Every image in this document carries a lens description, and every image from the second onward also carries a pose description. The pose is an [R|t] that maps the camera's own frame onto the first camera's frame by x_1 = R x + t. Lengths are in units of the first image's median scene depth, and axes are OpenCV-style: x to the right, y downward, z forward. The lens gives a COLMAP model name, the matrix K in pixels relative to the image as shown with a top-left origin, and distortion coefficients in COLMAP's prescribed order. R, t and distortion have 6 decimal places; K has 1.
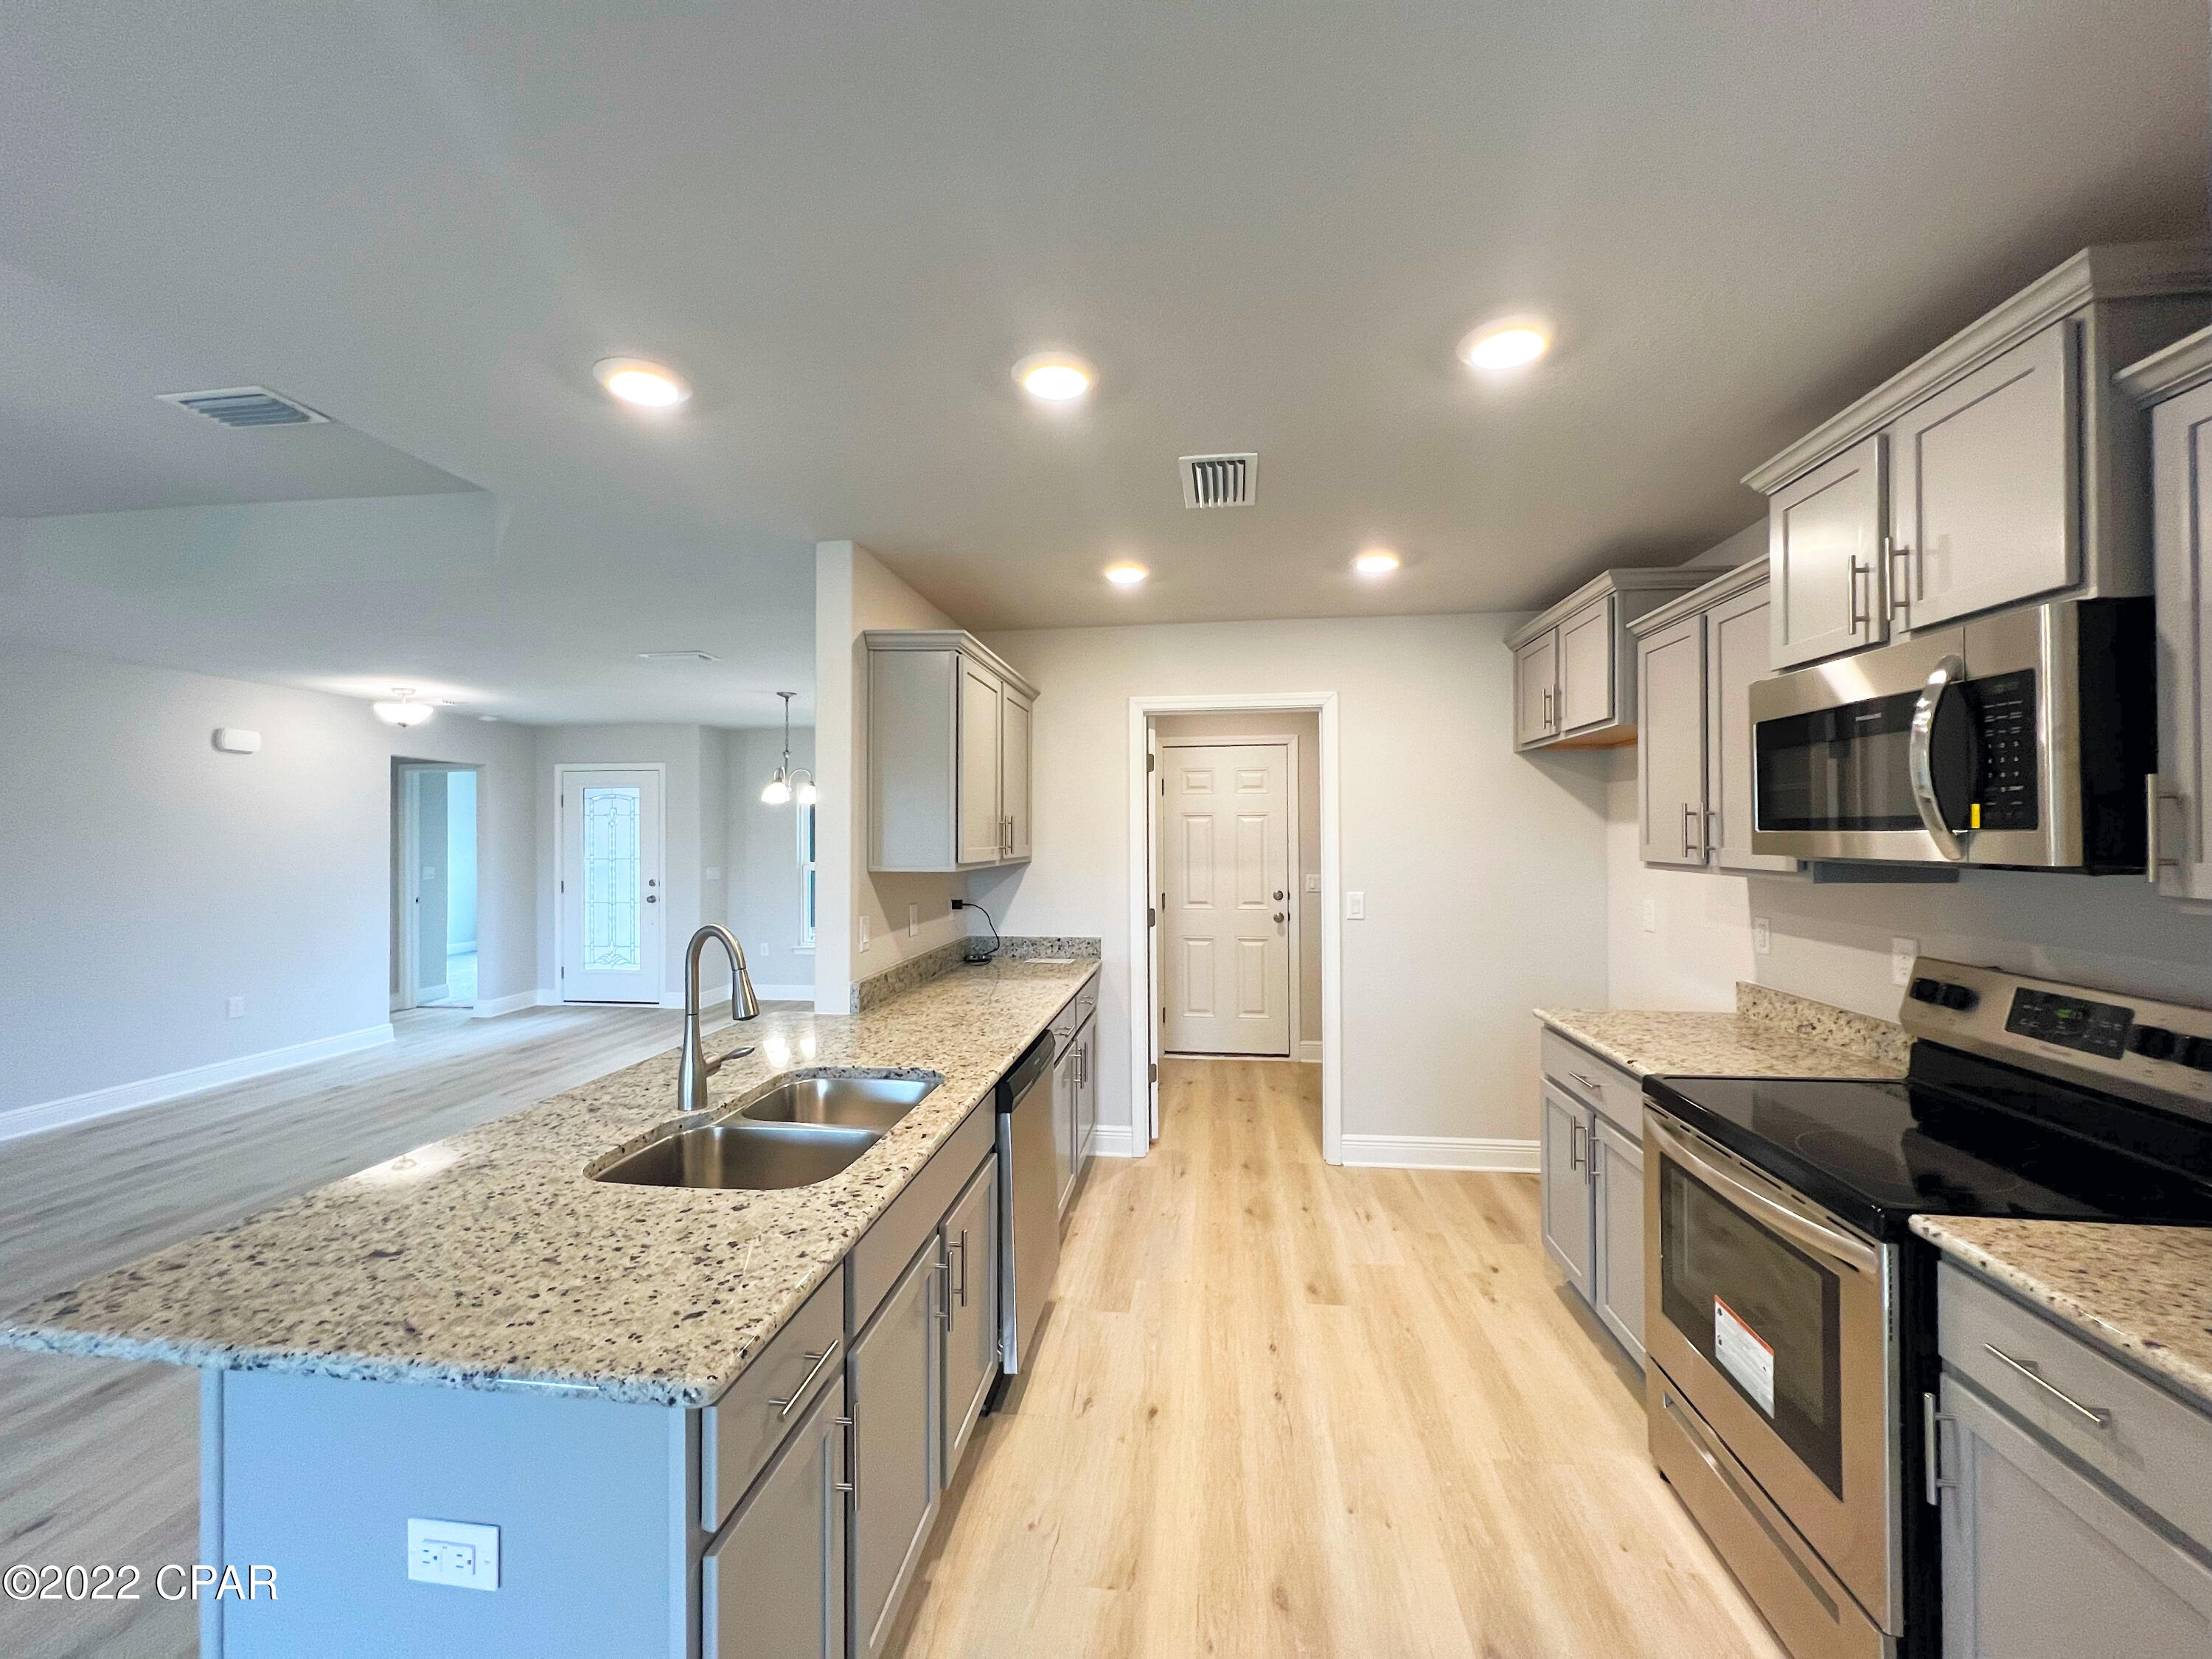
lens RADIAL K [[880.7, 0, 1106.4], [0, 880.7, 831.2], [0, 0, 1]] dist [0.001662, -0.000553]
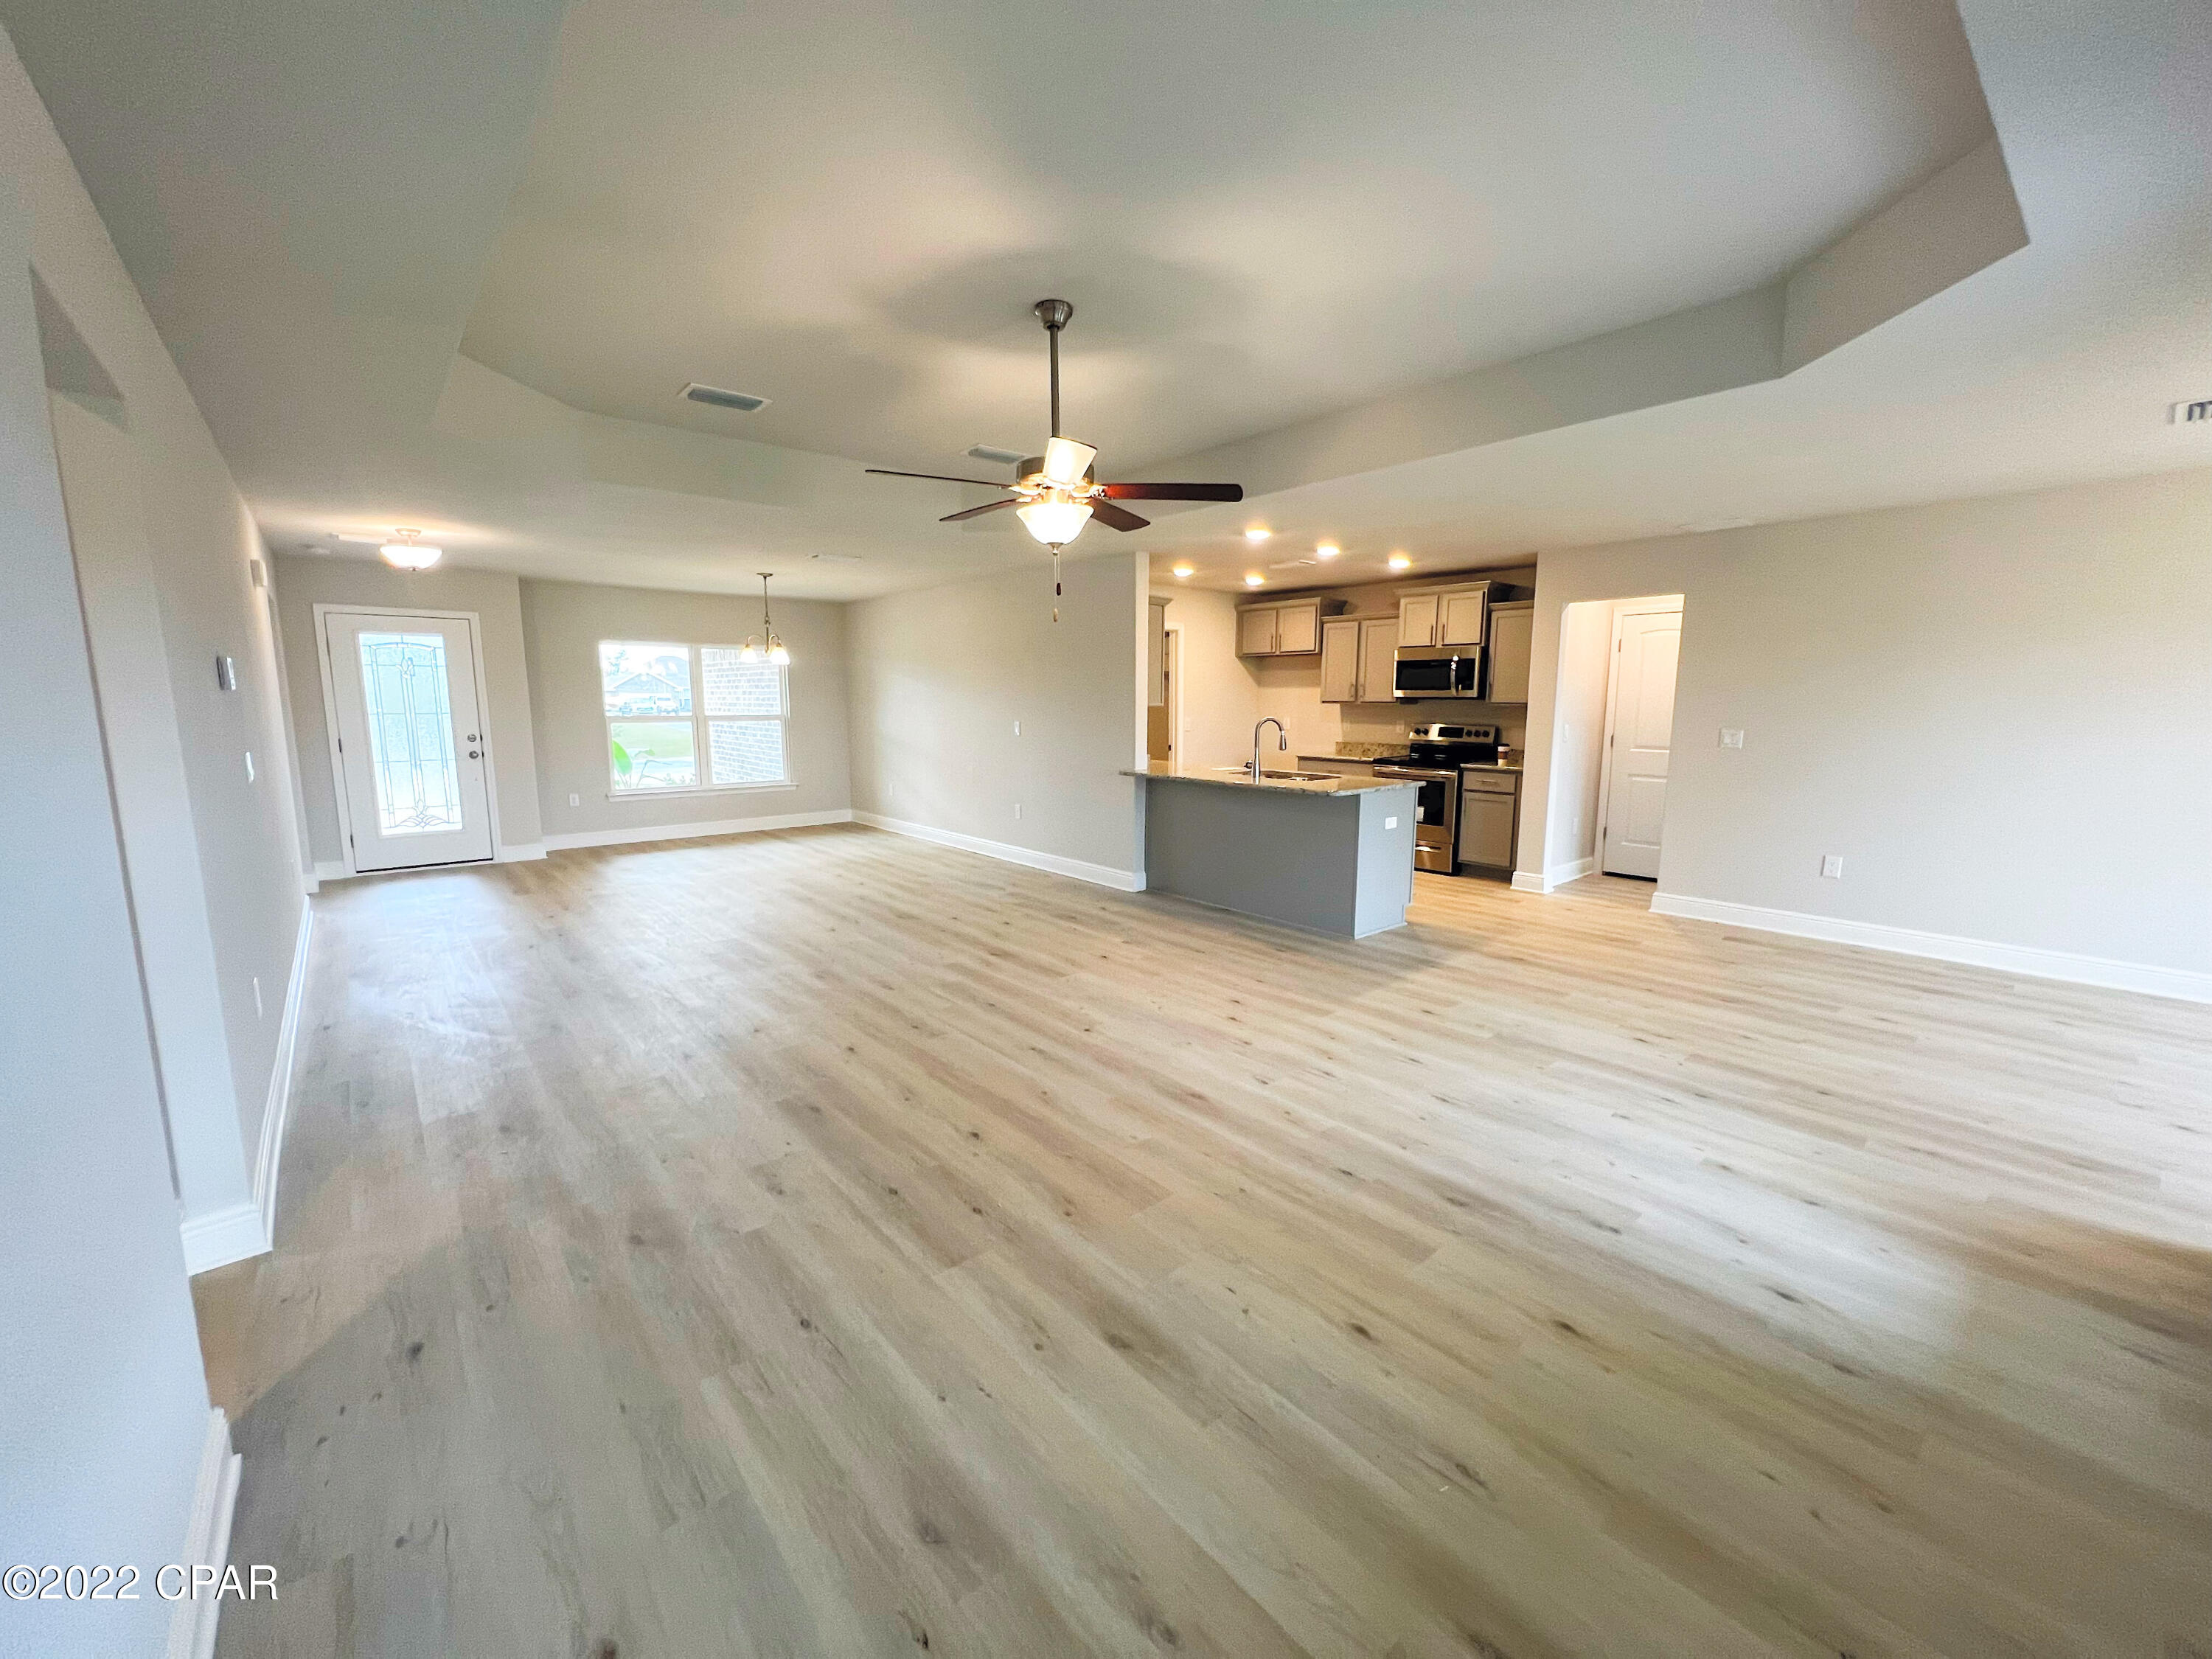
lens RADIAL K [[880.7, 0, 1104.0], [0, 880.7, 827.3], [0, 0, 1]] dist [0.001662, -0.000553]
pose [[0.674700, -0.101853, 0.731030, -1.113584], [-0.006290, 0.989604, 0.143685, 0.017980], [-0.738065, -0.101543, 0.667045, -0.246320]]
